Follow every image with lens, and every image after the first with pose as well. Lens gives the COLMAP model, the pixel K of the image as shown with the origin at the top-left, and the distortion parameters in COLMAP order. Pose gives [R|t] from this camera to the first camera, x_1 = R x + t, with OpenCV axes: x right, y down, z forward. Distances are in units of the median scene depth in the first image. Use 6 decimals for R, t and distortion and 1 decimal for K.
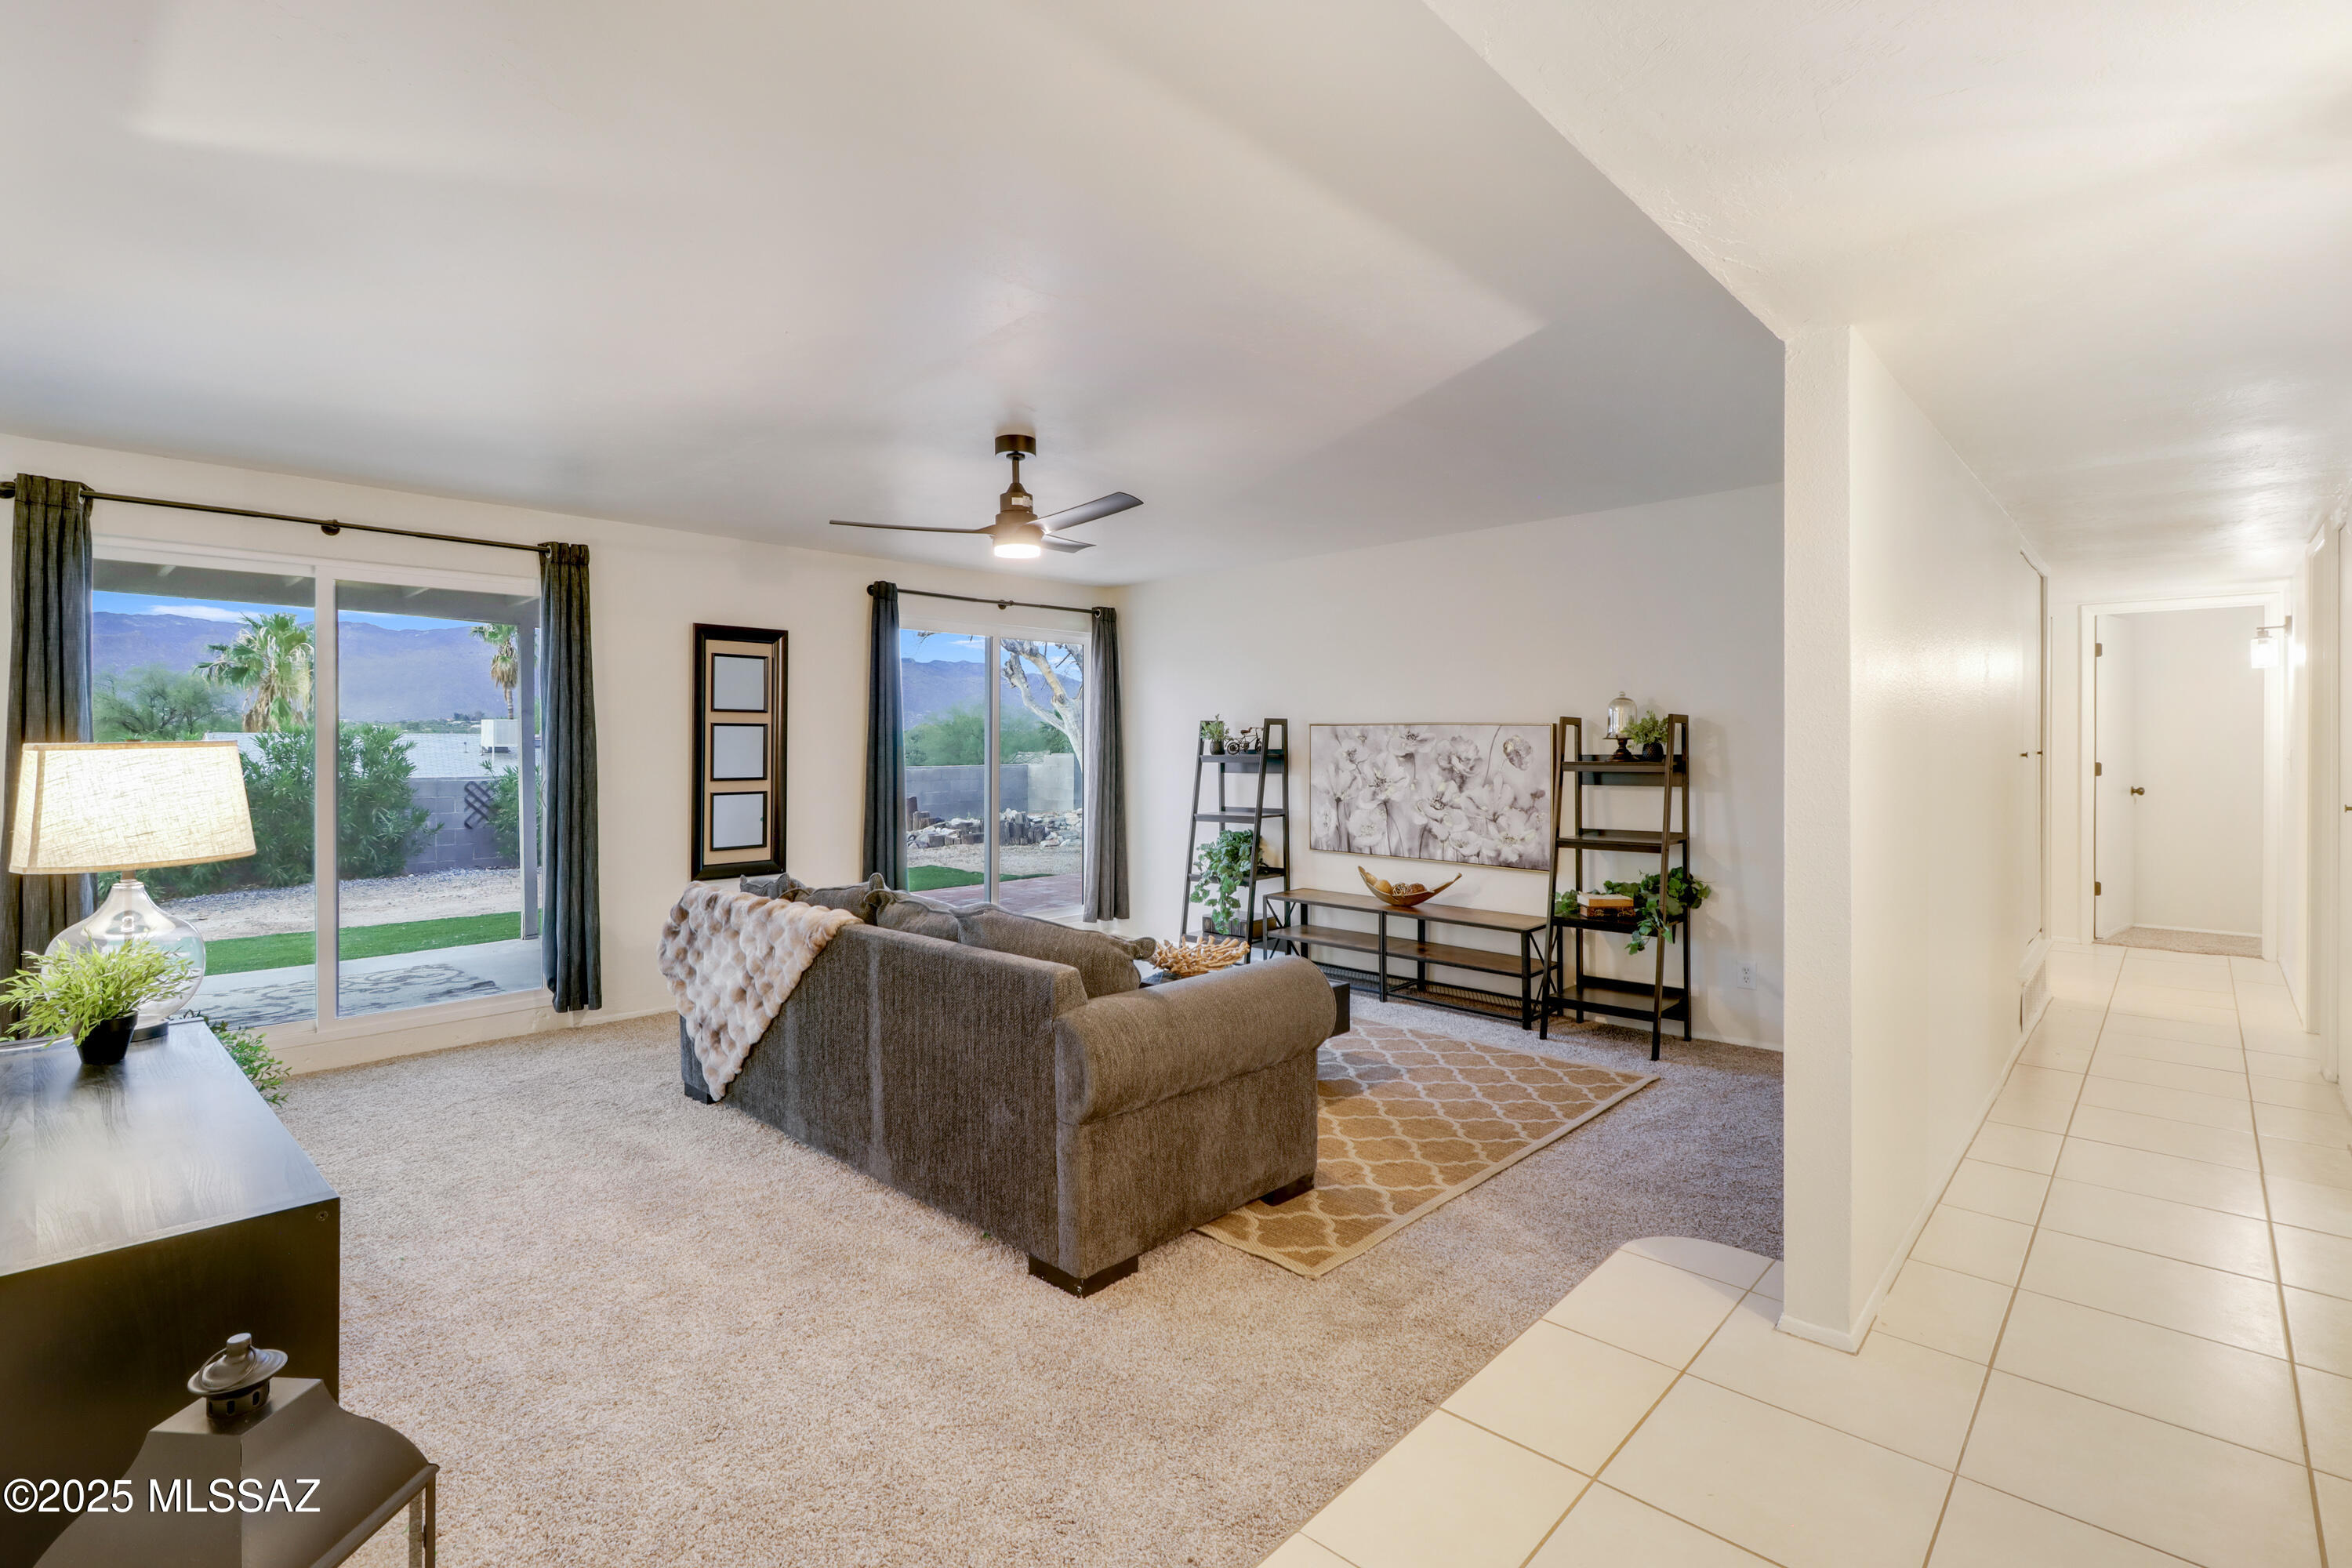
lens RADIAL K [[1114.2, 0, 1171.6], [0, 1114.2, 747.9], [0, 0, 1]] dist [0.002458, 0.000176]
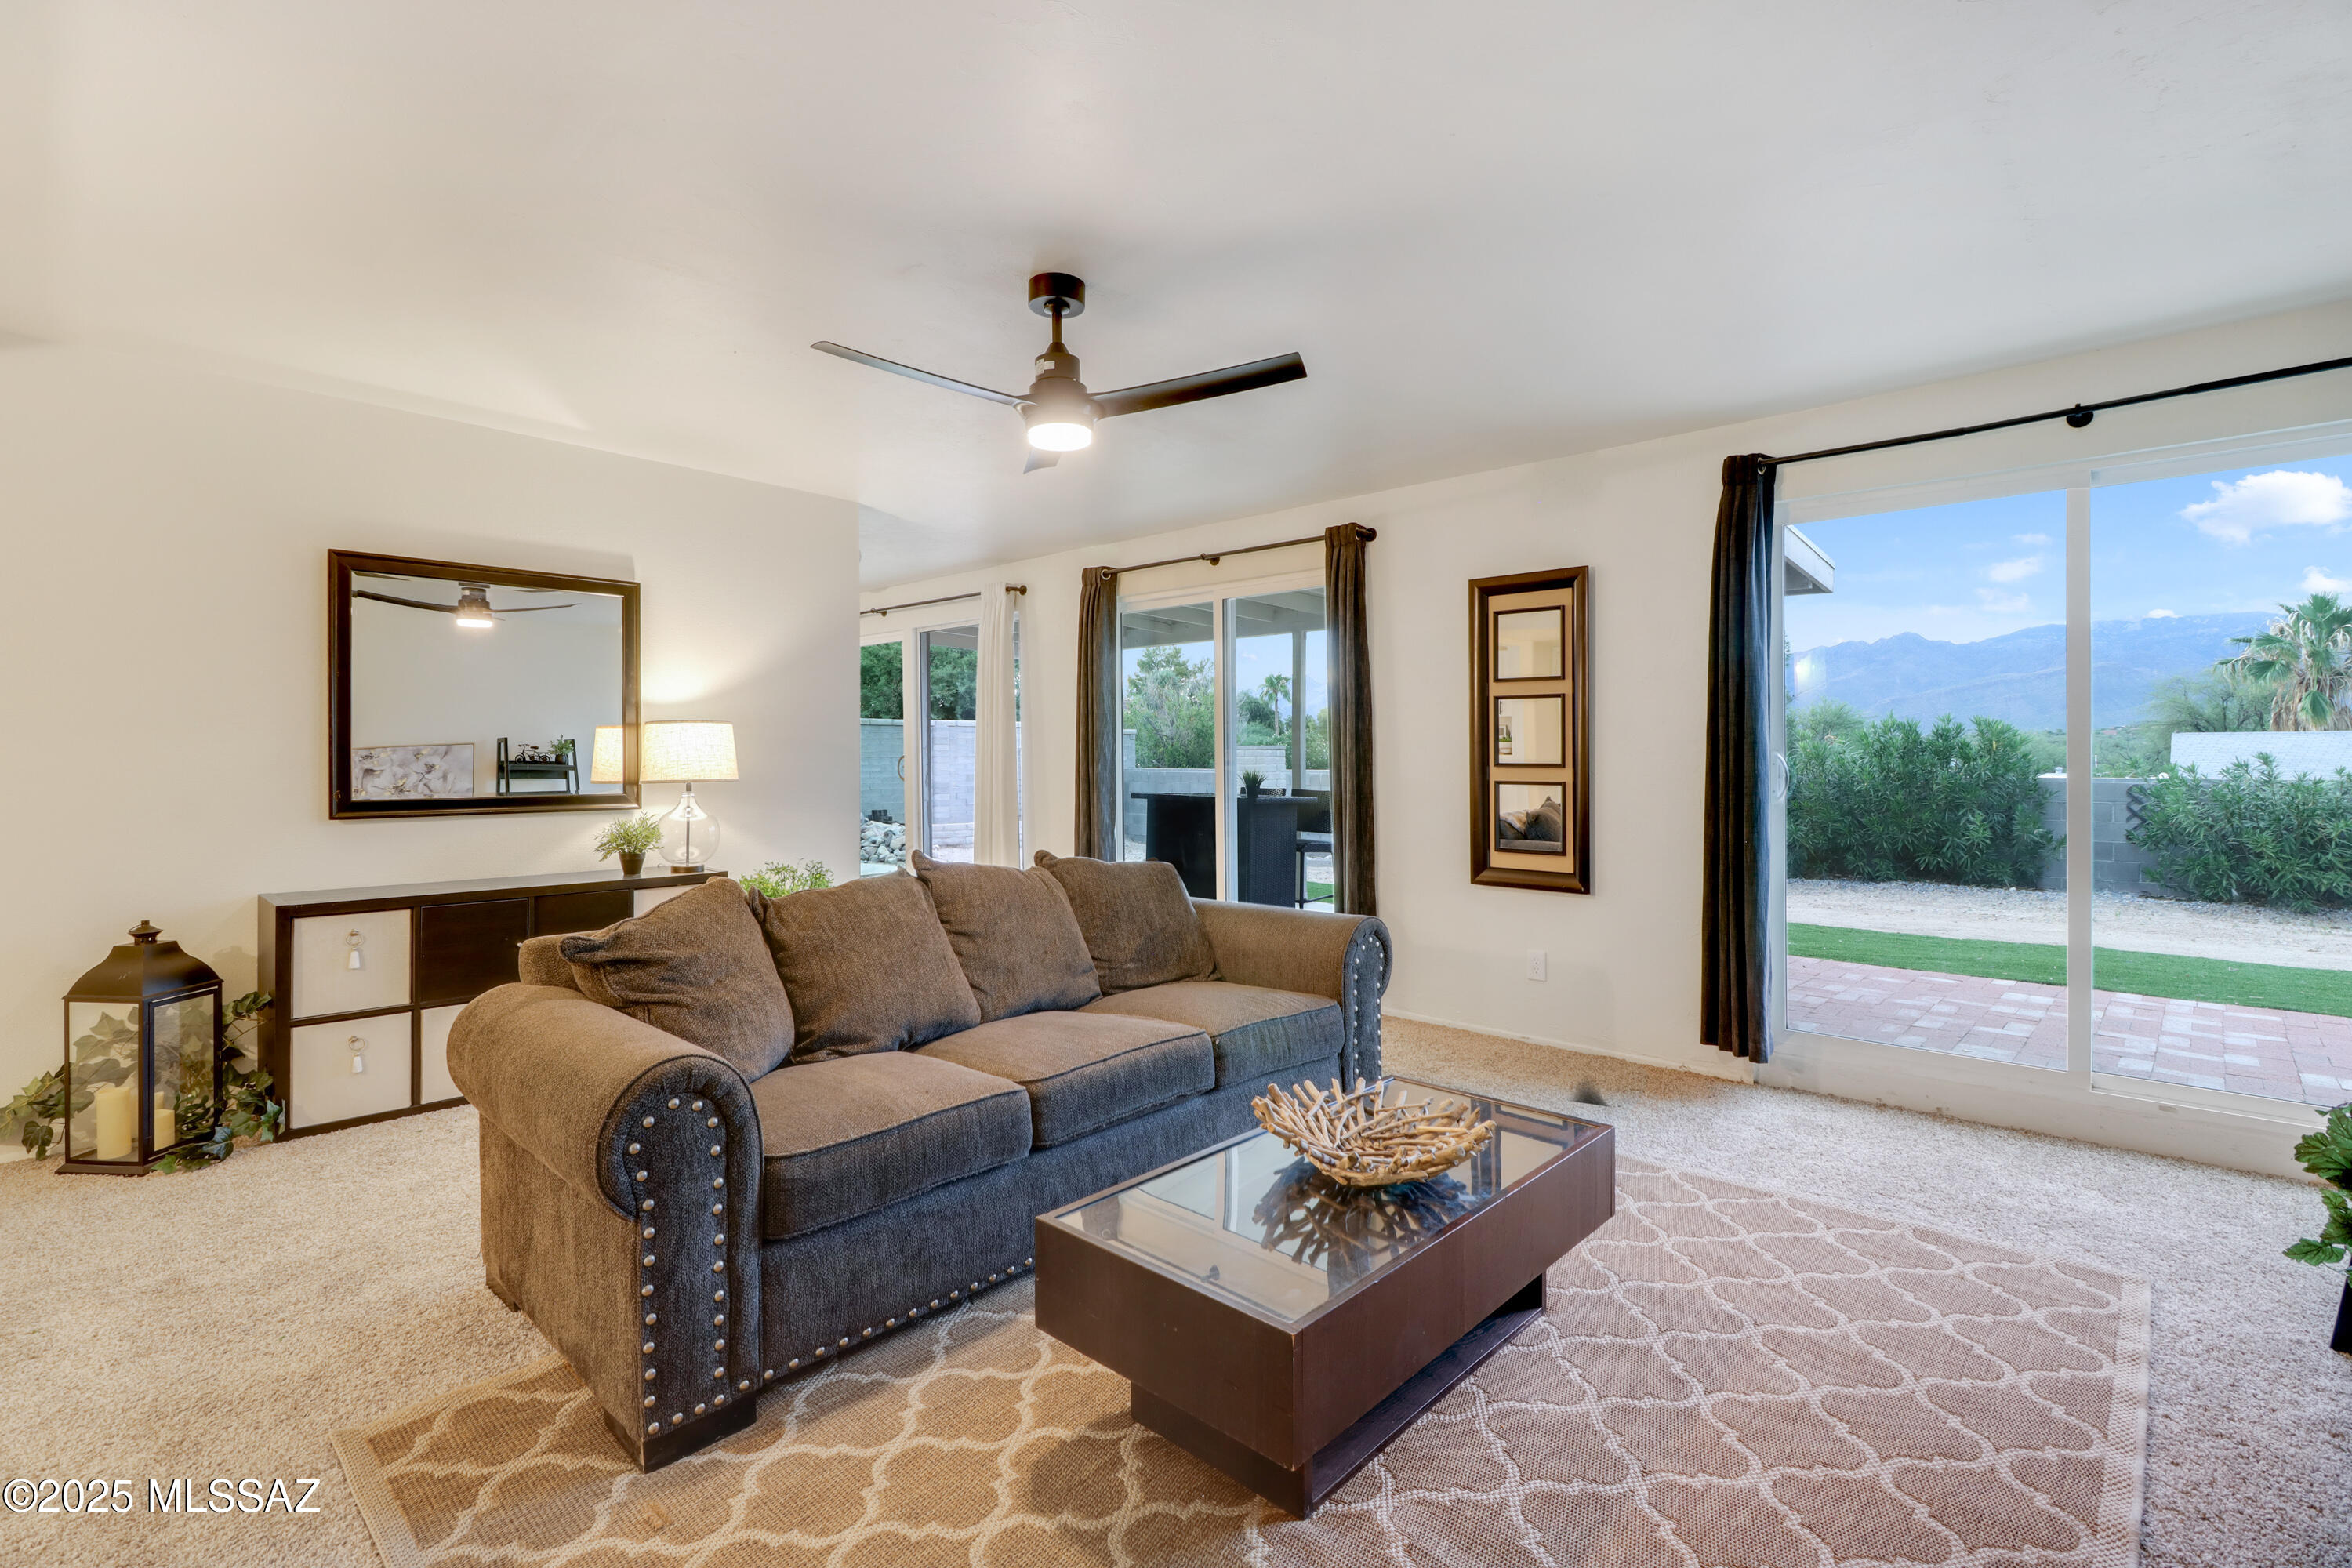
lens RADIAL K [[1114.2, 0, 1171.6], [0, 1114.2, 747.9], [0, 0, 1]] dist [0.002458, 0.000176]
pose [[-0.018227, -0.004957, -0.999822, 0.409122], [-0.000999, 0.999987, -0.004939, 0.019631], [0.999833, 0.000909, -0.018231, 0.761521]]
